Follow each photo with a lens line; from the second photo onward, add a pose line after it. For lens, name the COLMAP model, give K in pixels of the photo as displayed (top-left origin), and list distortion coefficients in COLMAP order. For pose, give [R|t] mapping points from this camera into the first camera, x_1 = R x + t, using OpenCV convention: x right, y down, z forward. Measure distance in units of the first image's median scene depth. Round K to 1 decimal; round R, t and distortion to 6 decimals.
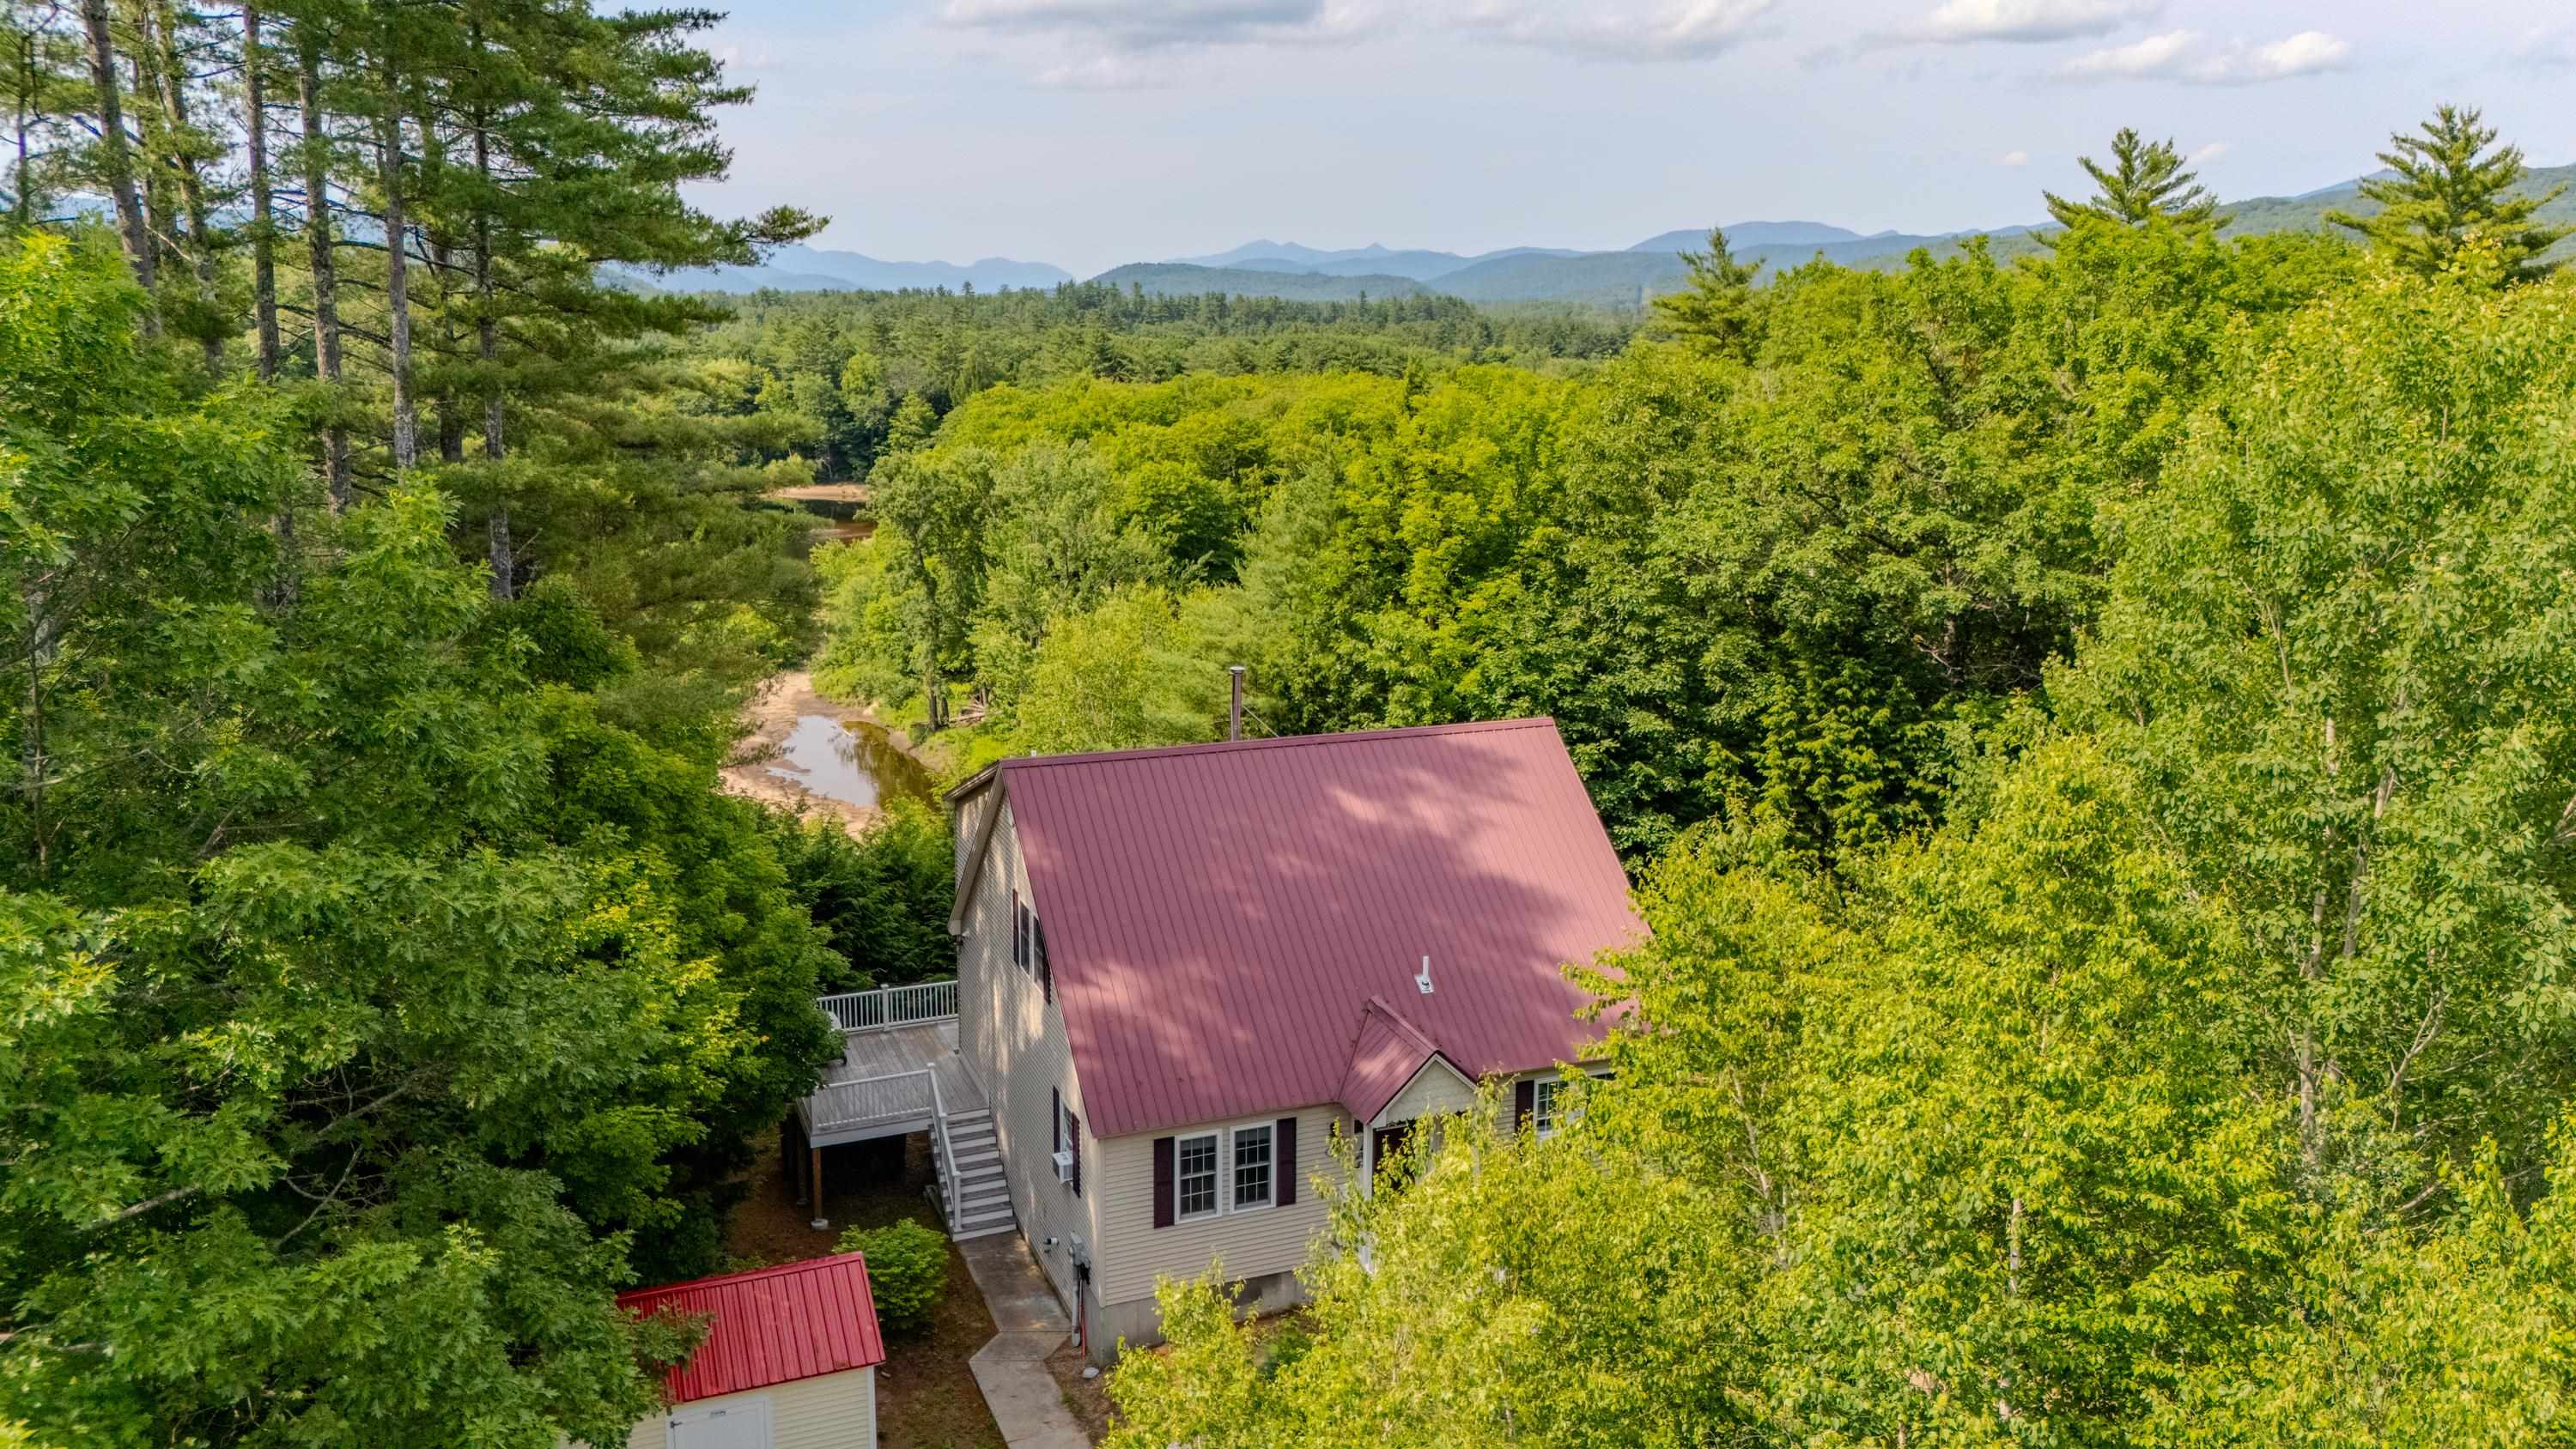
lens RADIAL K [[1889.1, 0, 1279.8], [0, 1889.1, 720.7], [0, 0, 1]] dist [0.073082, -0.074957]
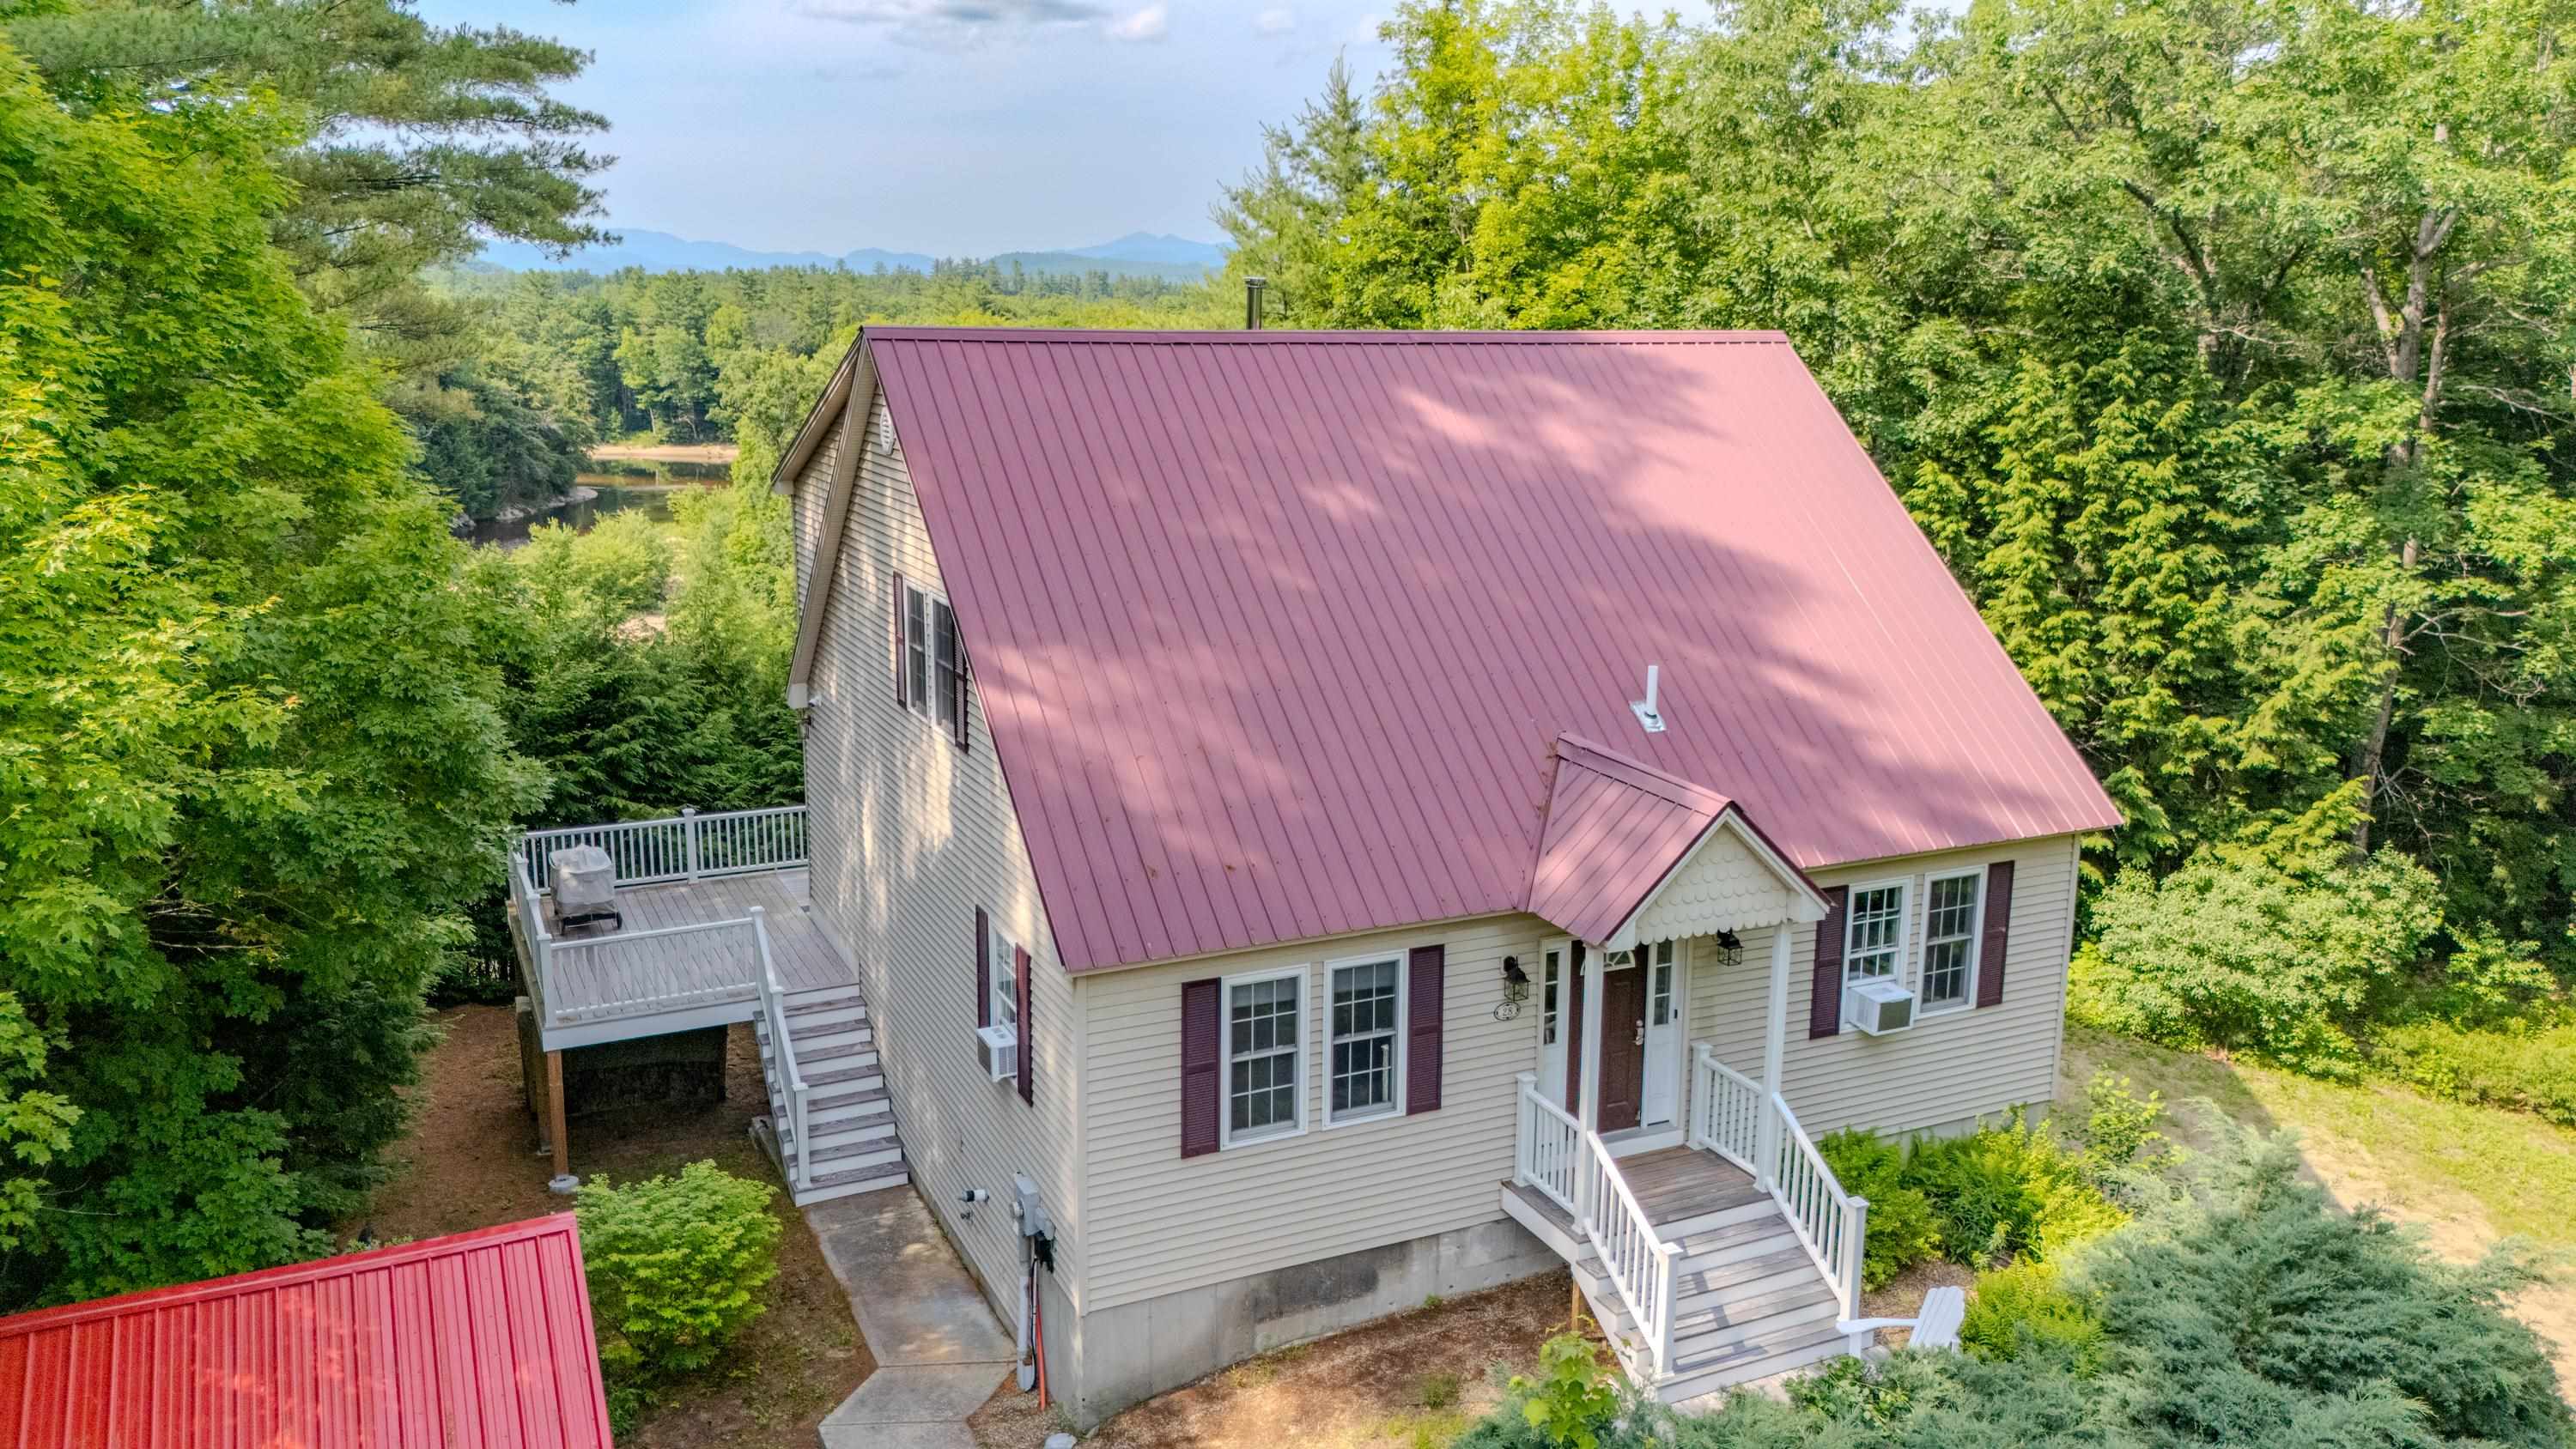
lens RADIAL K [[1889.1, 0, 1279.8], [0, 1889.1, 720.7], [0, 0, 1]] dist [0.073082, -0.074957]
pose [[0.998130, -0.011100, 0.060113, -0.046015], [0.010860, 0.999932, 0.004305, 0.098002], [-0.060157, -0.003644, 0.998182, 0.324440]]
